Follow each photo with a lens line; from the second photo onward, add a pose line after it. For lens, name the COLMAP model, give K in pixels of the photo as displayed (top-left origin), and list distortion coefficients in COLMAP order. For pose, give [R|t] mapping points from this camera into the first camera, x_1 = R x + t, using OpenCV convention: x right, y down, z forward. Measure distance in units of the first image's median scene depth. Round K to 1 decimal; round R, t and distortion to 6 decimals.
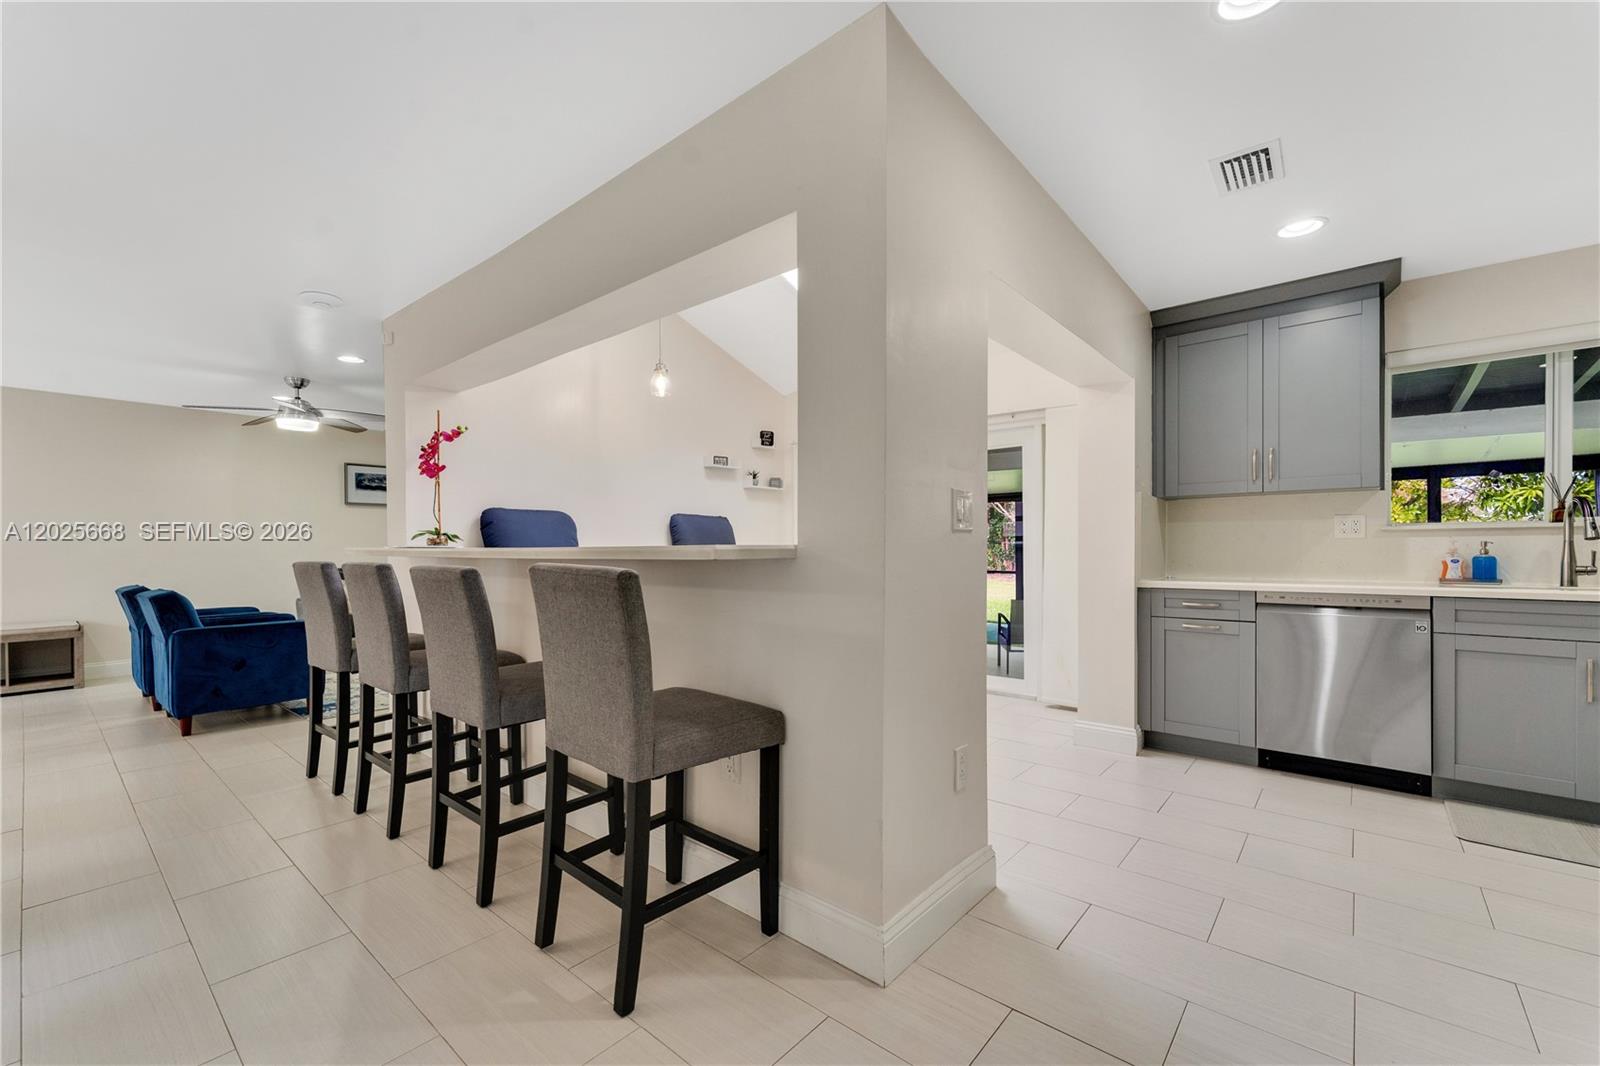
lens RADIAL K [[652.6, 0, 794.6], [0, 652.6, 551.9], [0, 0, 1]] dist [0.002387, 0.000287]
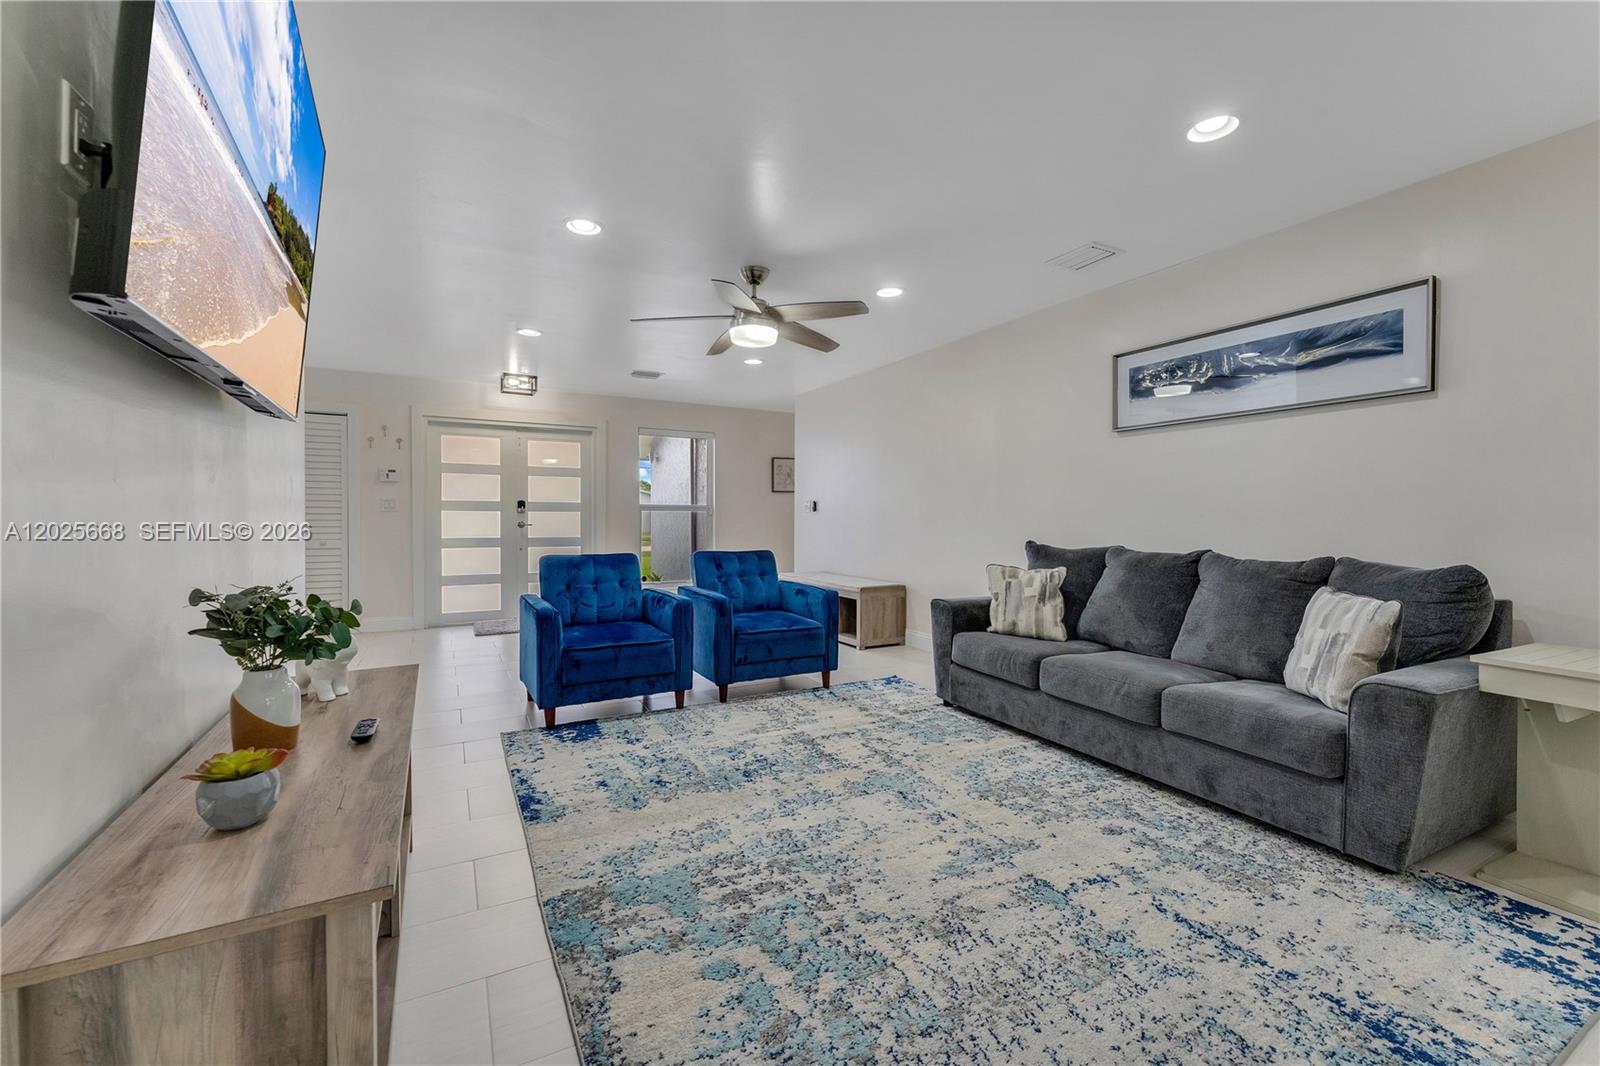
lens RADIAL K [[653.9, 0, 800.0], [0, 653.9, 533.0], [0, 0, 1]] dist [-0.000015, 0.000243]
pose [[-0.351983, 0.032339, -0.935448, -0.162727], [-0.005656, 0.999311, 0.036675, -0.015190], [0.935989, 0.018200, -0.351557, 1.761117]]
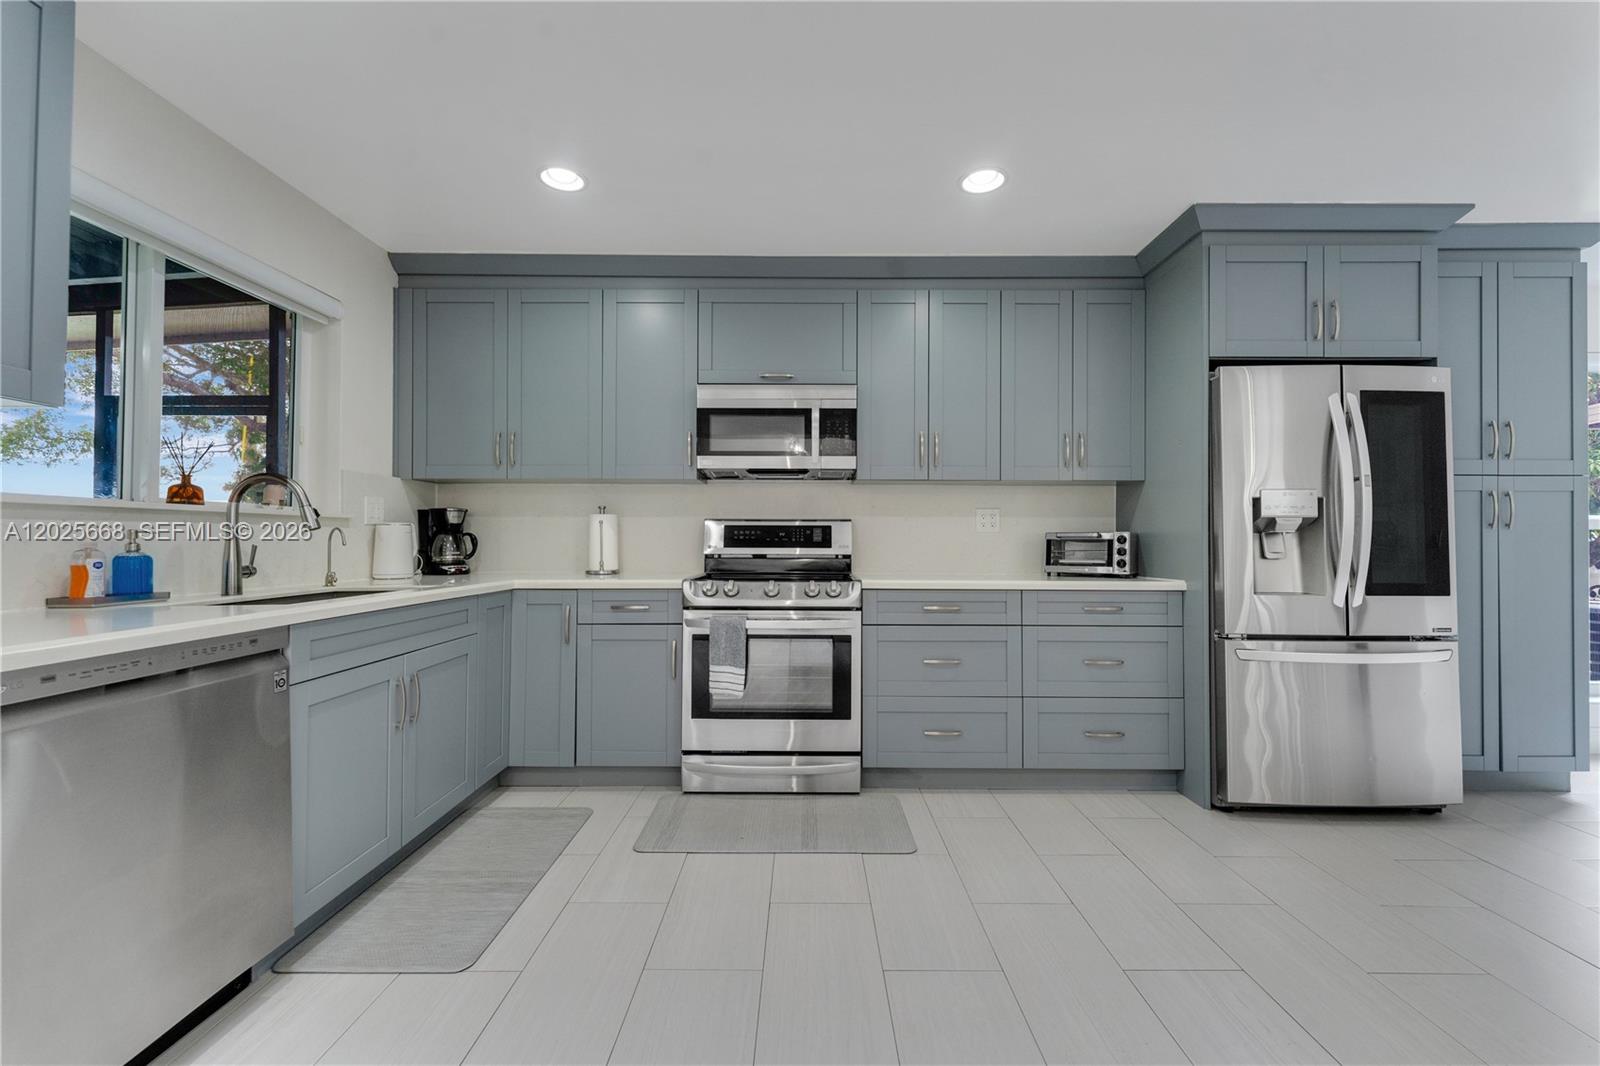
lens RADIAL K [[666.3, 0, 801.8], [0, 666.3, 540.6], [0, 0, 1]] dist [0.000880, 0.000218]
pose [[-0.650405, 0.002798, 0.759582, 0.169412], [0.004592, 0.999989, 0.000249, -0.003469], [-0.759573, 0.003650, -0.650411, 0.776072]]
